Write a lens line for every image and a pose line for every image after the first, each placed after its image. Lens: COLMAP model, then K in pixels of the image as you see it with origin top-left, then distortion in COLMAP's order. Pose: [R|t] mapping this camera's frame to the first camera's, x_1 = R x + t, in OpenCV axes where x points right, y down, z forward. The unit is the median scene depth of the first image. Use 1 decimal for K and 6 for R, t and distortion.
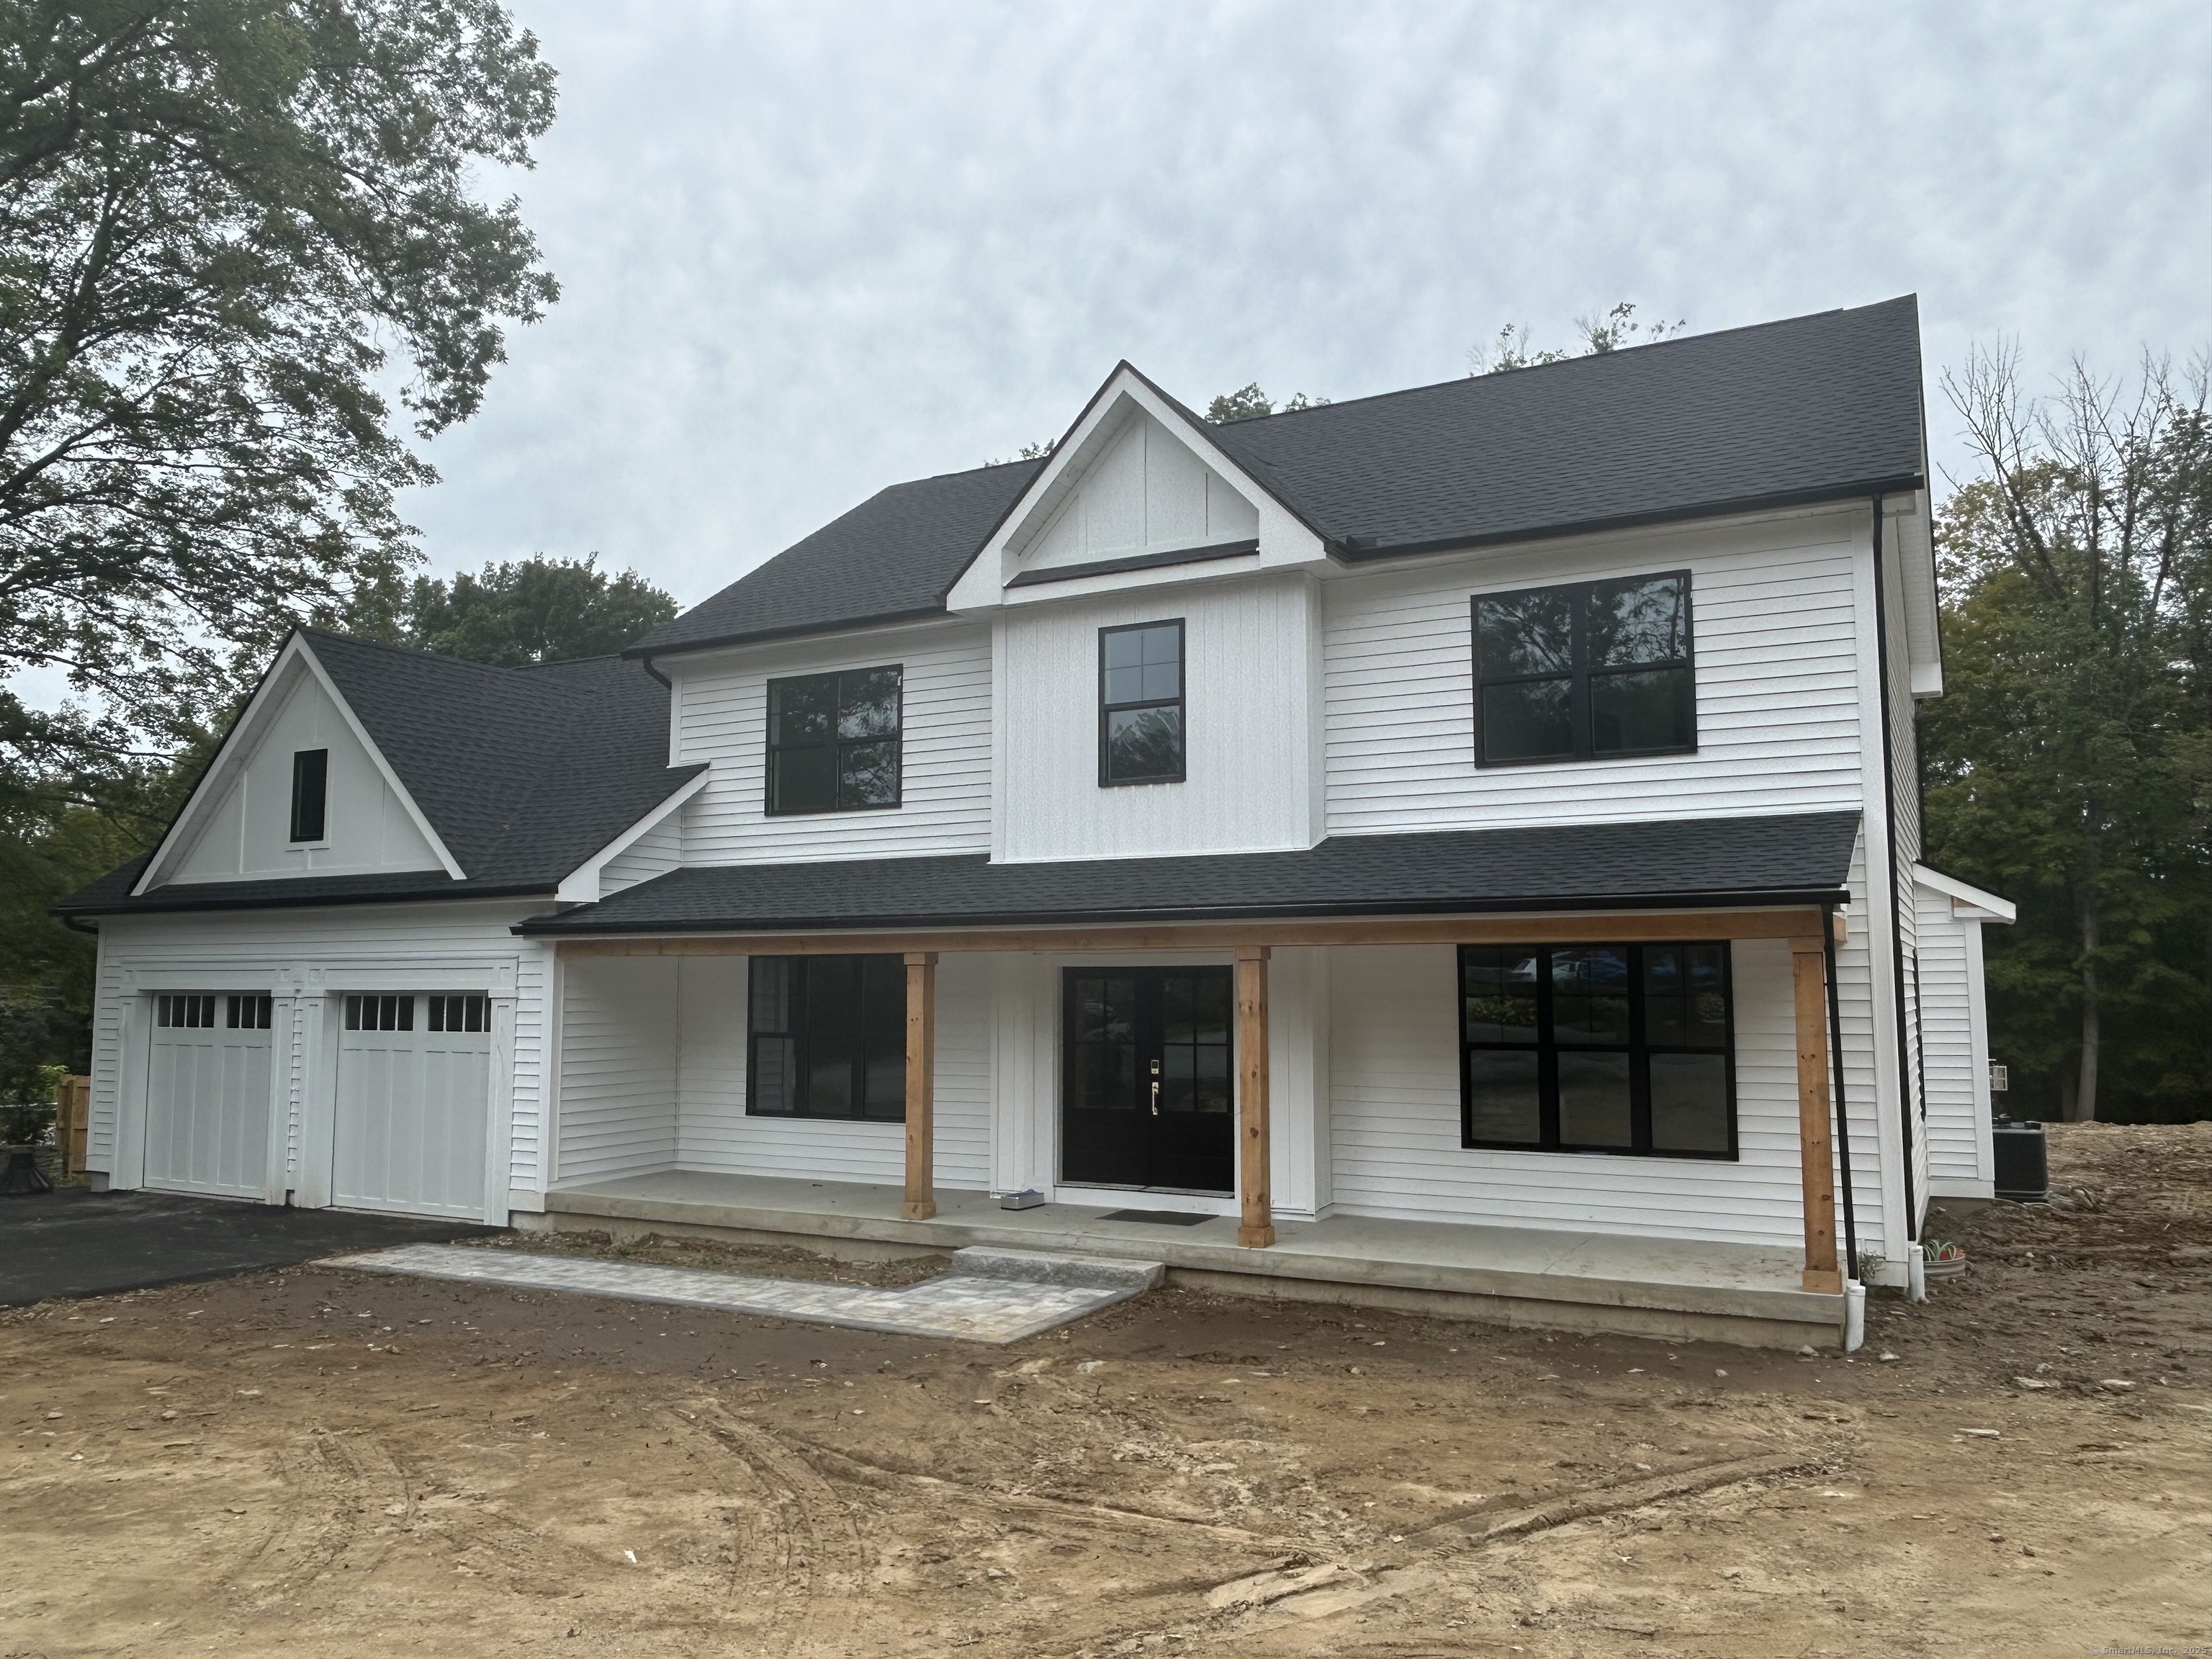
lens RADIAL K [[1702.2, 0, 1106.0], [0, 1702.2, 829.5], [0, 0, 1]] dist [0.000364, -0.002927]
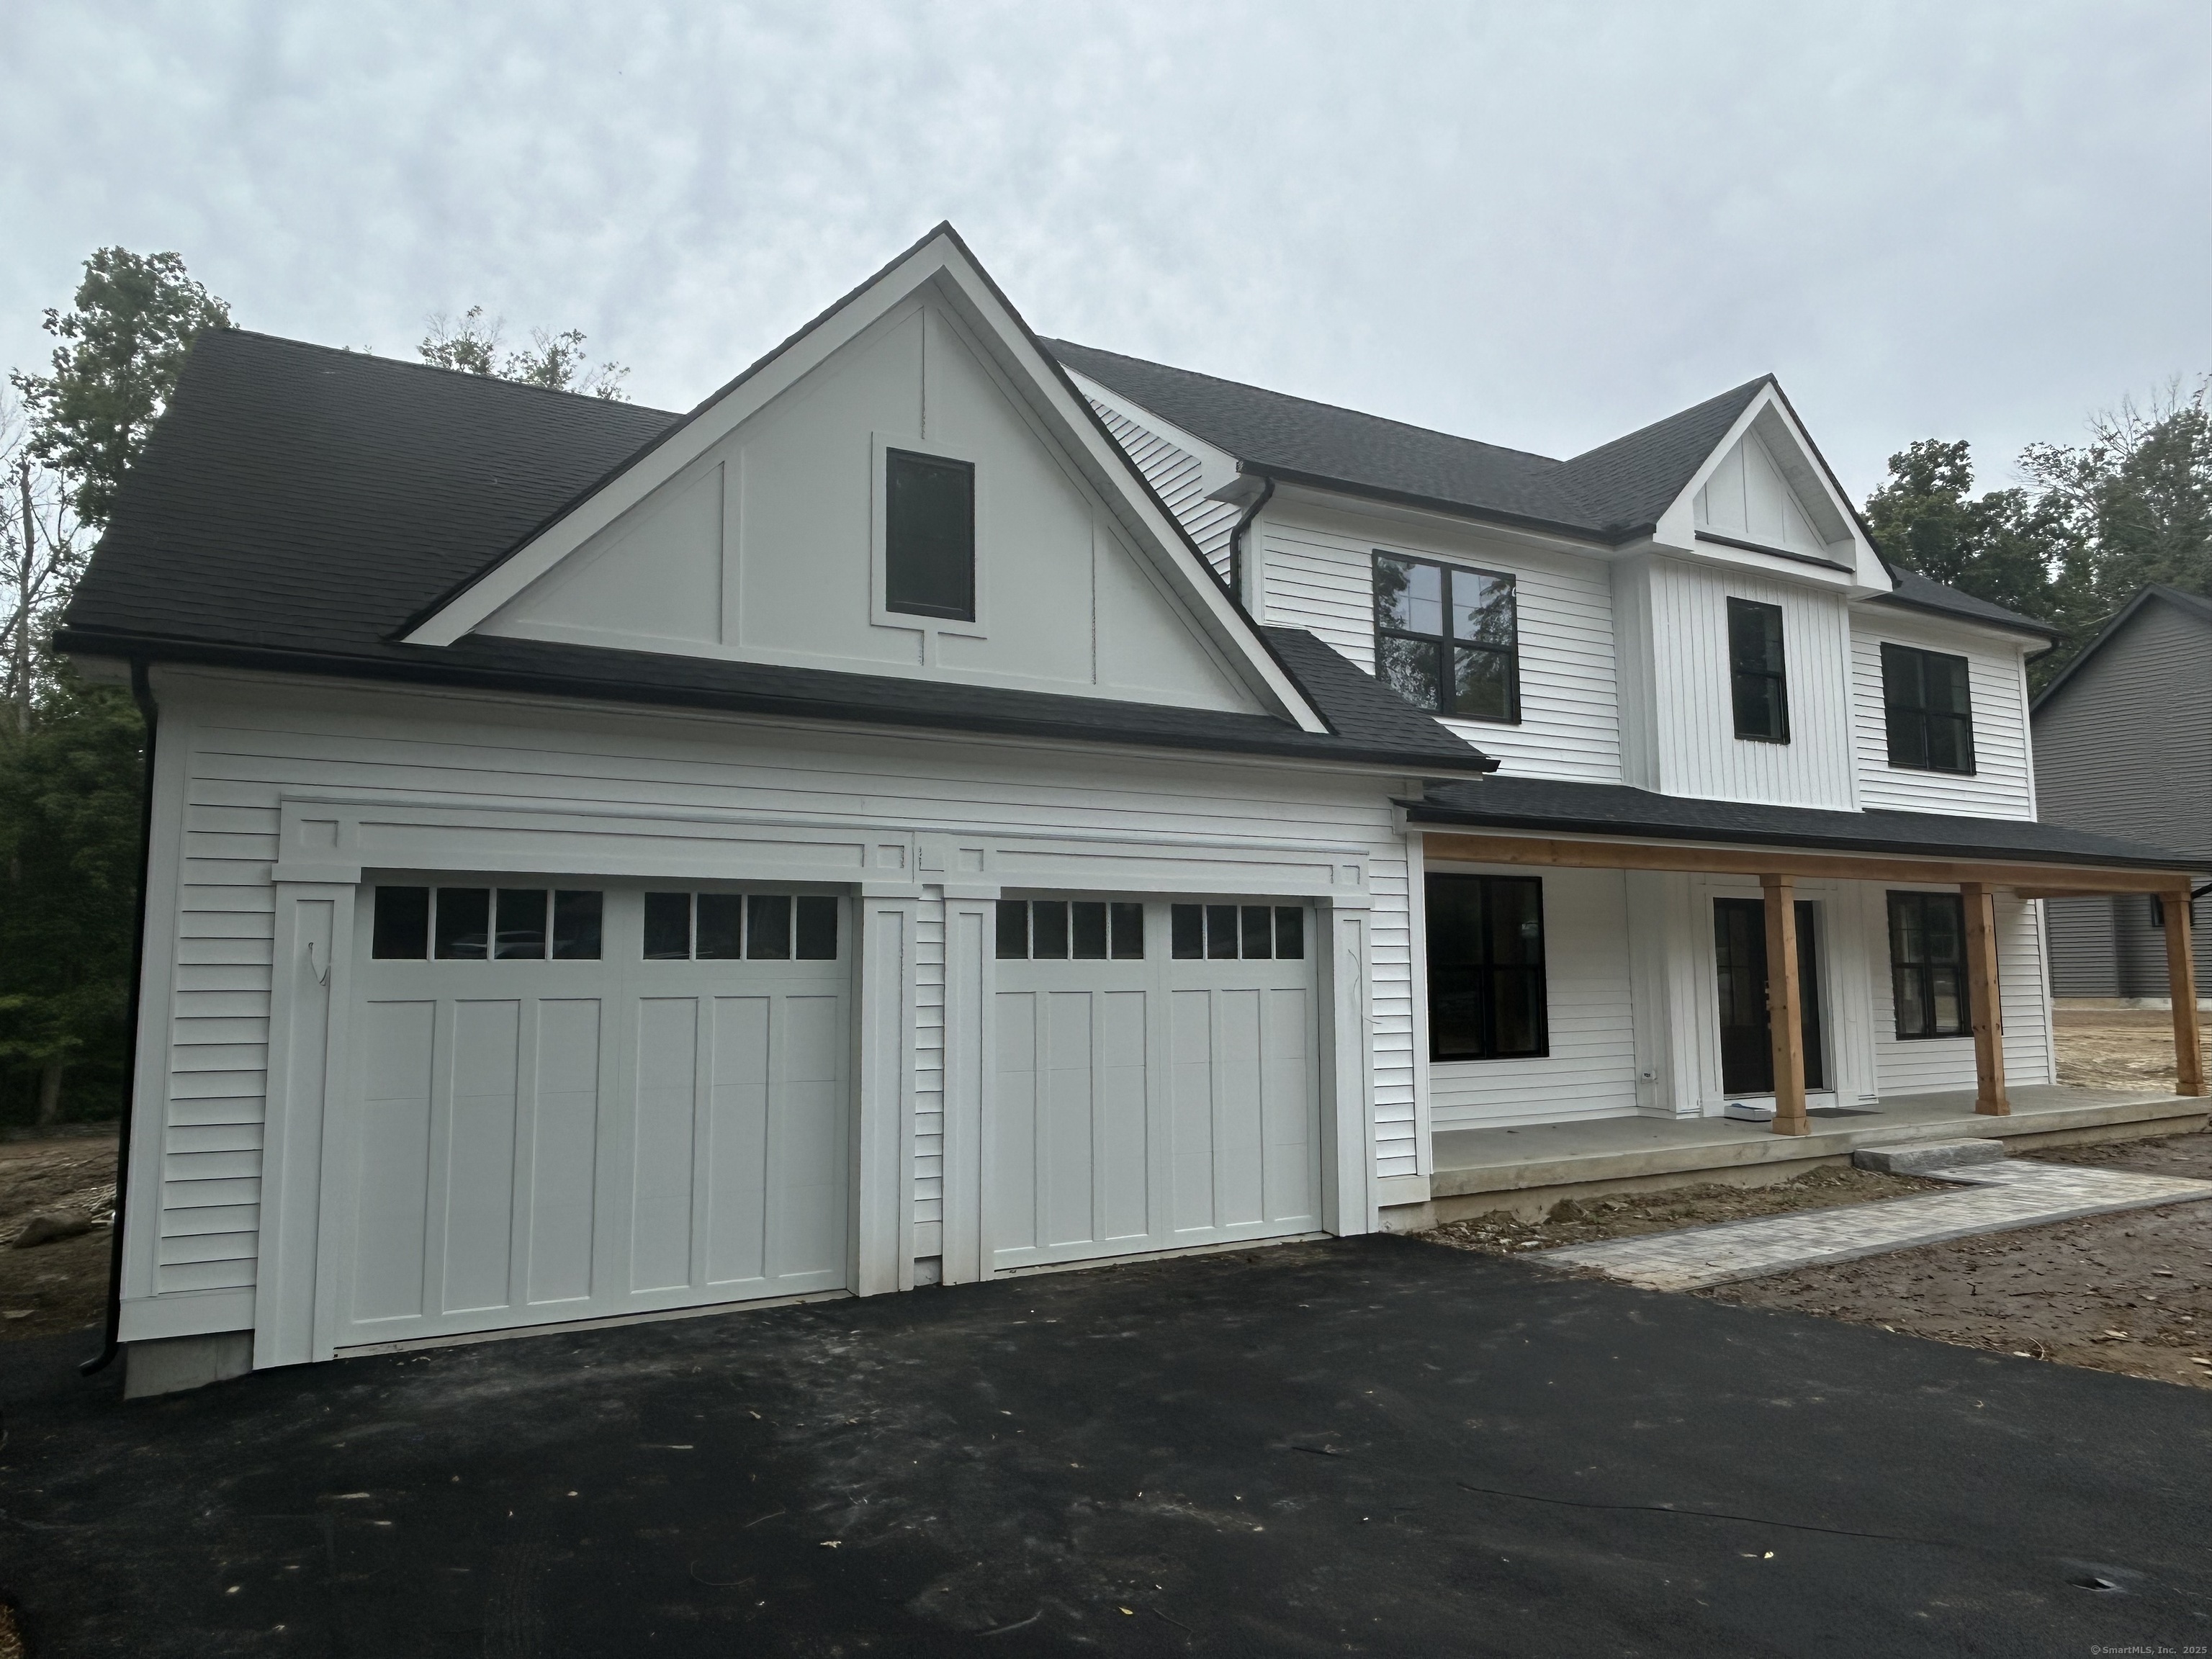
lens RADIAL K [[1345.2, 0, 1106.0], [0, 1345.2, 829.5], [0, 0, 1]] dist [0.001111, 0.000687]
pose [[0.533240, 0.083692, 0.841814, -0.975214], [-0.081763, 0.995534, -0.047182, 0.111761], [-0.842004, -0.043670, 0.537701, 0.872838]]
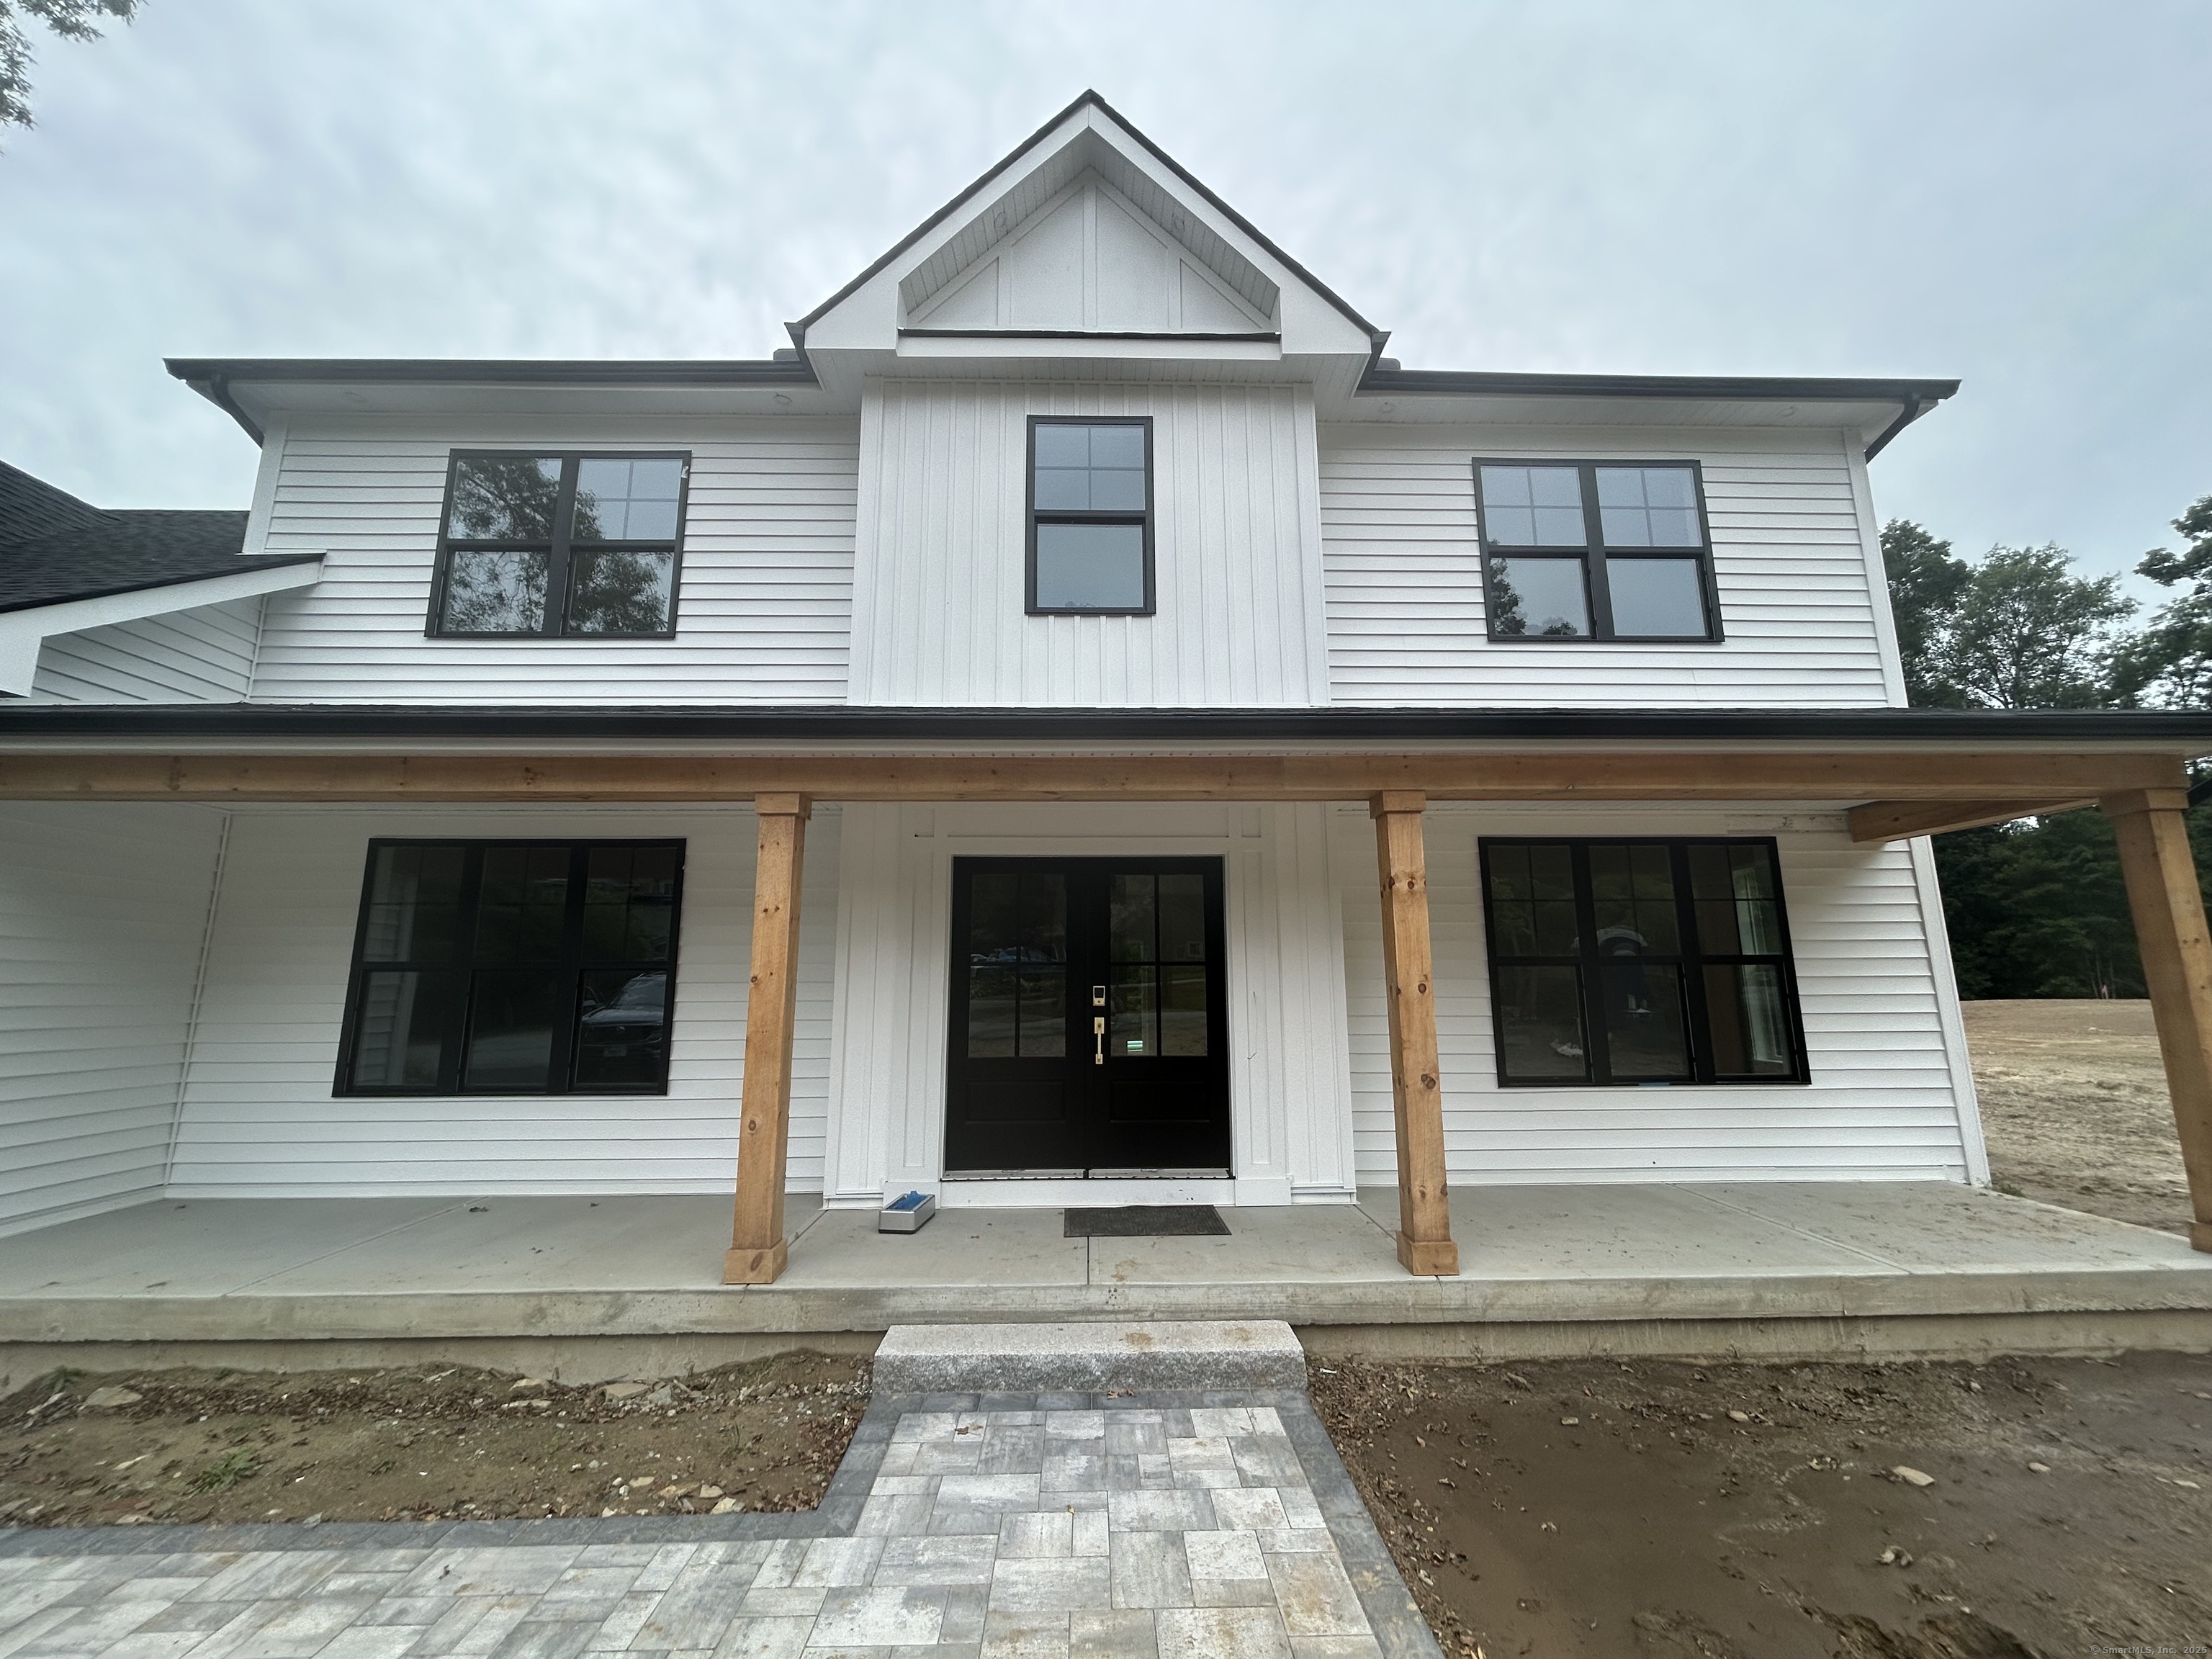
lens RADIAL K [[893.4, 0, 1106.0], [0, 893.4, 829.5], [0, 0, 1]] dist [-0.001737, -0.000279]
pose [[0.862230, 0.086418, 0.499091, -0.159711], [-0.042179, 0.994166, -0.099272, 0.105069], [-0.504758, 0.064544, 0.860844, 0.656707]]
